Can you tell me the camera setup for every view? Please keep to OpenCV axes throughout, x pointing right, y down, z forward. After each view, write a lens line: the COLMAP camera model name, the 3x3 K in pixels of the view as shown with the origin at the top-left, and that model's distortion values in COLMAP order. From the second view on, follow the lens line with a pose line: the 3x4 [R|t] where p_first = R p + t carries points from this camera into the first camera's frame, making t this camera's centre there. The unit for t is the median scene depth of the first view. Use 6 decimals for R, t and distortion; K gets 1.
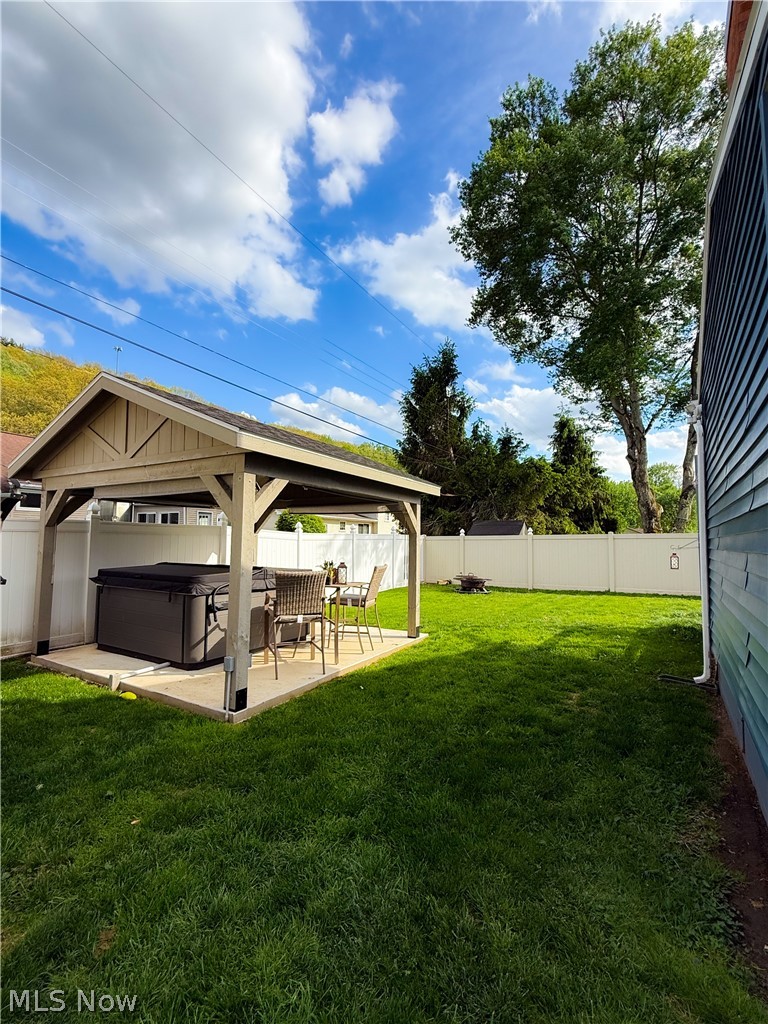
lens RADIAL K [[442.1, 0, 384.0], [0, 442.1, 512.0], [0, 0, 1]] dist [-0.001012, -0.000047]
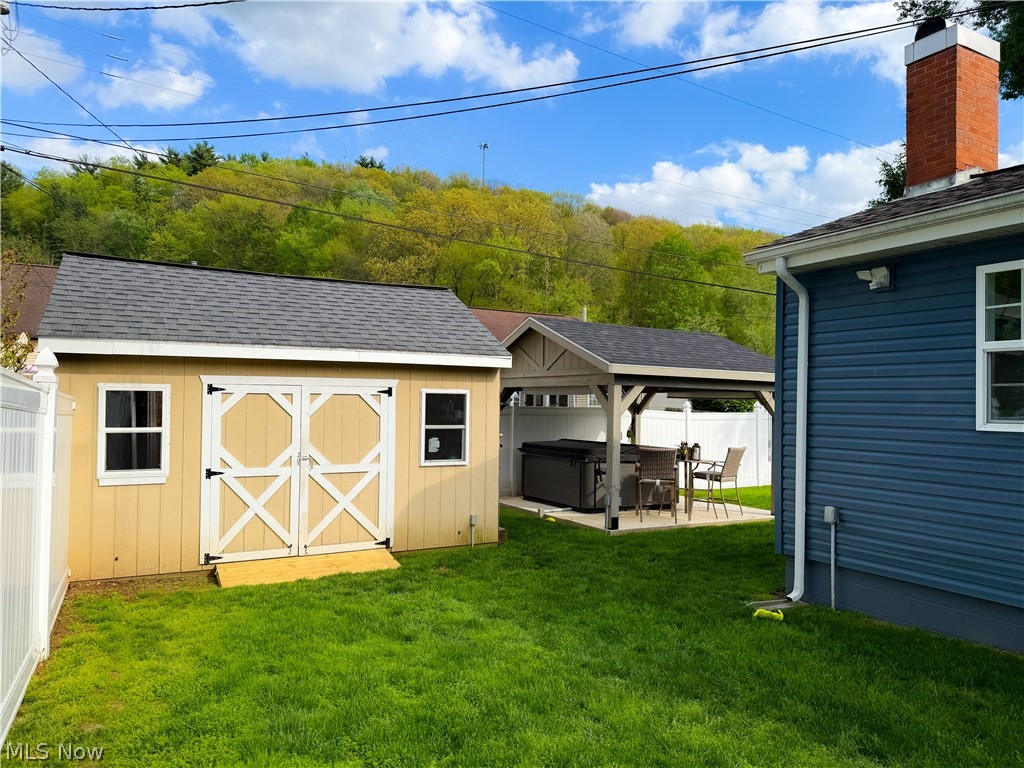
lens RADIAL K [[714.0, 0, 512.0], [0, 714.0, 384.0], [0, 0, 1]] dist [0.001946, 0.000127]
pose [[0.874853, -0.007272, -0.484334, 0.491394], [0.022049, 0.999449, 0.024822, -0.131864], [0.483887, -0.032395, 0.874531, -1.158104]]
